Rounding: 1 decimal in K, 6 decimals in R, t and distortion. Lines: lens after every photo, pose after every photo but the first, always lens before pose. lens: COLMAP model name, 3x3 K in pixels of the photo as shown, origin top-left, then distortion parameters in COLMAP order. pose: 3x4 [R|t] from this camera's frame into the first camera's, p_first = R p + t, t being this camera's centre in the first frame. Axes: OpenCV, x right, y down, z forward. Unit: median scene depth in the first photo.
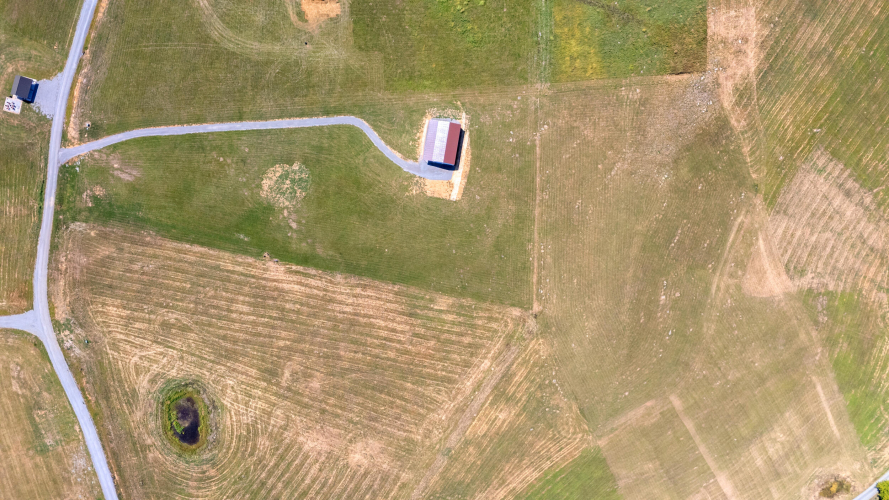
lens RADIAL K [[627.9, 0, 444.5], [0, 627.9, 250.0], [0, 0, 1]] dist [0.006173, -0.003695]
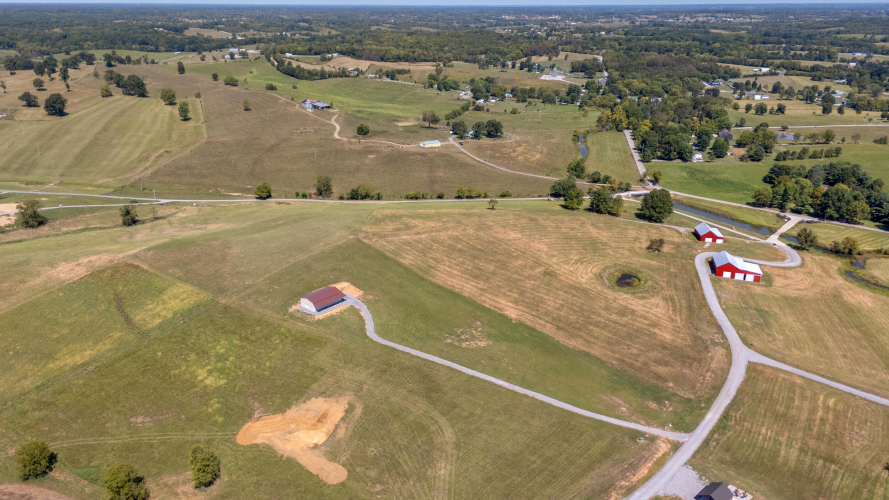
lens RADIAL K [[627.9, 0, 444.5], [0, 627.9, 250.0], [0, 0, 1]] dist [0.006173, -0.003695]
pose [[-0.854077, -0.225252, 0.468844, -0.670914], [0.519662, -0.330601, 0.787816, -0.884242], [-0.022456, 0.916496, 0.399414, 0.451499]]
